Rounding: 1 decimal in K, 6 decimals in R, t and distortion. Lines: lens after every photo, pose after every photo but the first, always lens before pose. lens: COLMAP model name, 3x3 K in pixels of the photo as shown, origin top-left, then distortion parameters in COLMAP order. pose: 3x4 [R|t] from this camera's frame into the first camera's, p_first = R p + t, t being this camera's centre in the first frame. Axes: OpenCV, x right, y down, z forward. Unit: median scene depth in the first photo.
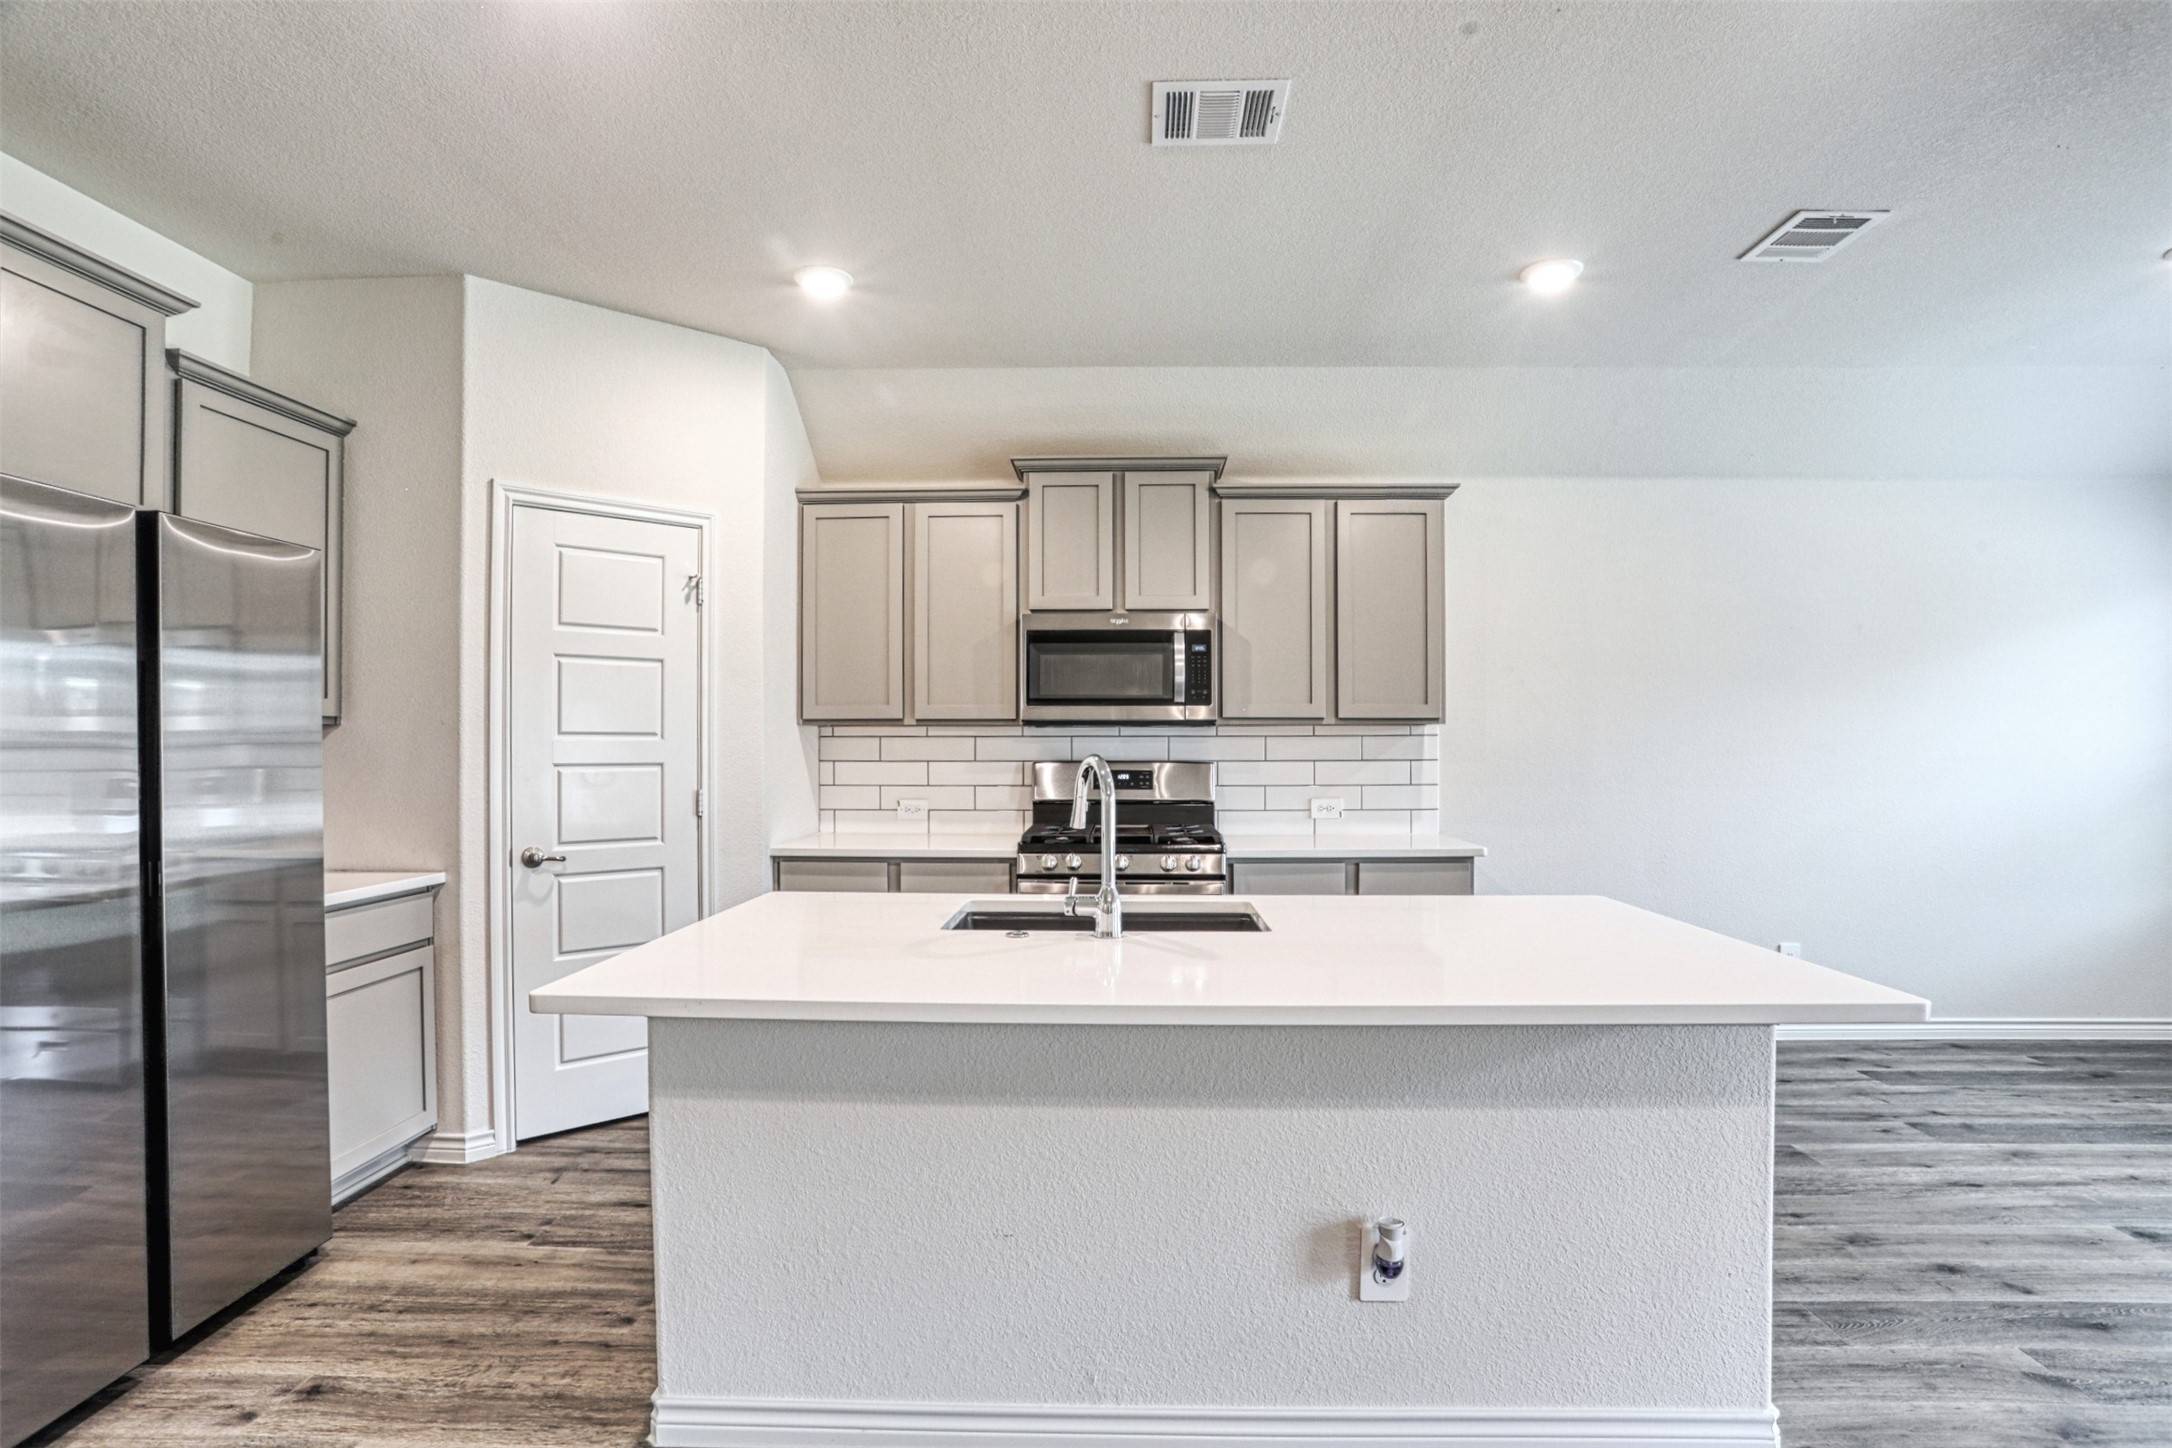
lens RADIAL K [[1071.4, 0, 1111.8], [0, 1071.4, 741.7], [0, 0, 1]] dist [-0.064381, 0.026439]
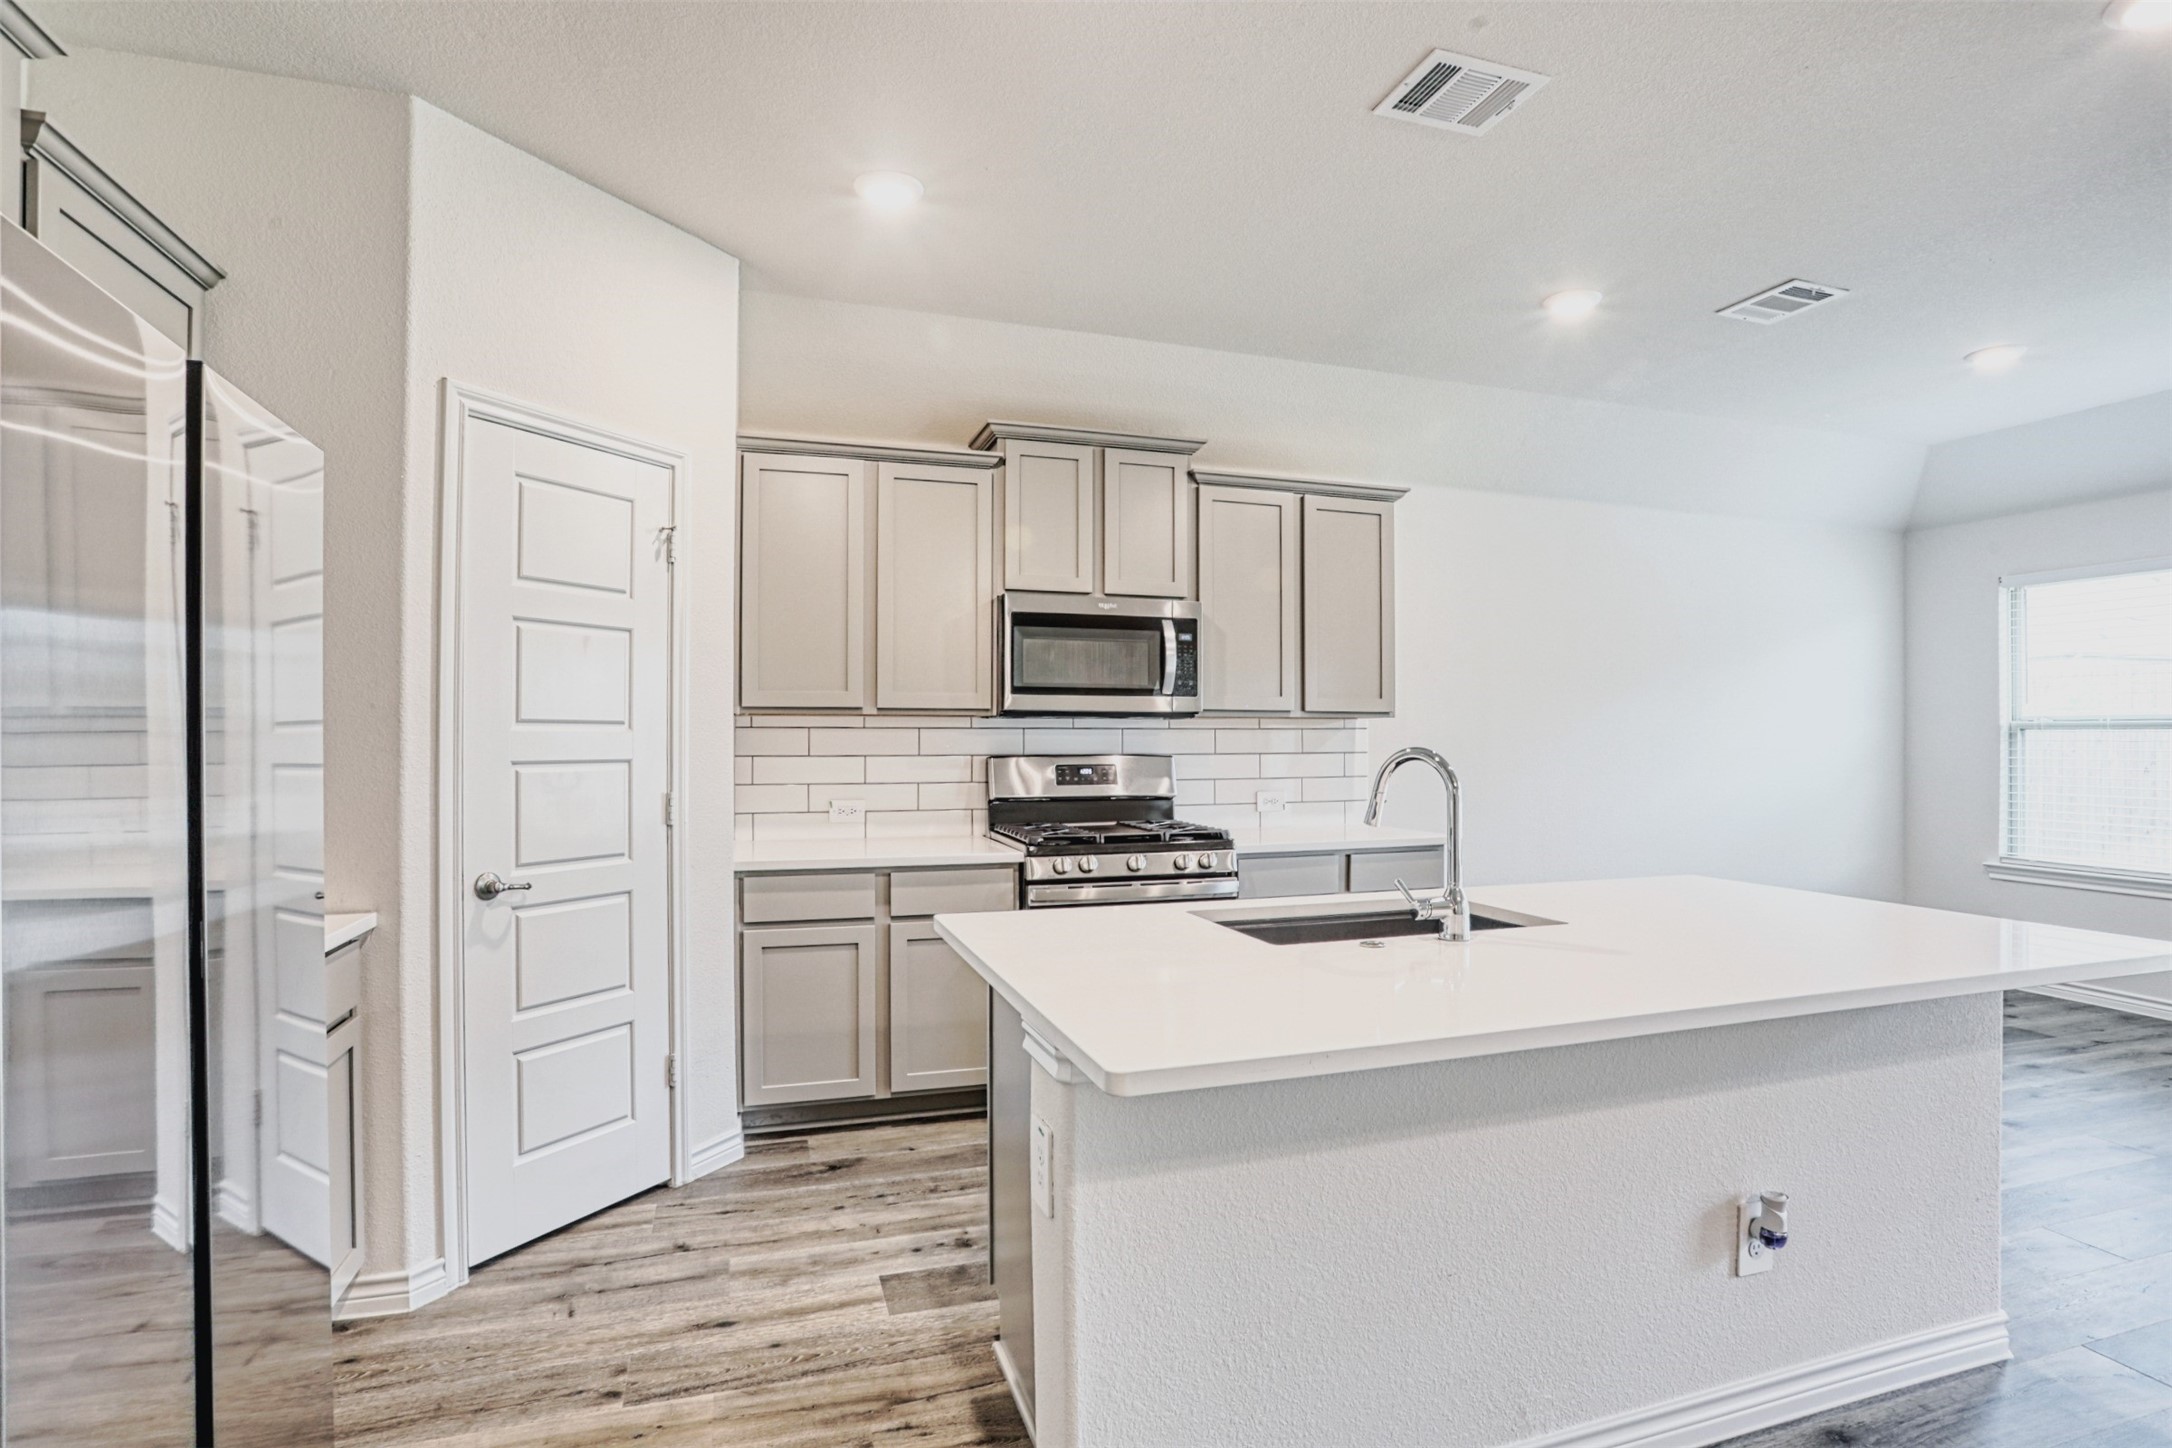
lens RADIAL K [[1071.4, 0, 1108.9], [0, 1071.4, 727.7], [0, 0, 1]] dist [-0.064381, 0.026439]
pose [[0.939706, 0.003552, 0.341964, -0.345653], [-0.000913, 0.999969, -0.007878, 0.002181], [-0.341981, 0.007091, 0.939680, 0.127126]]
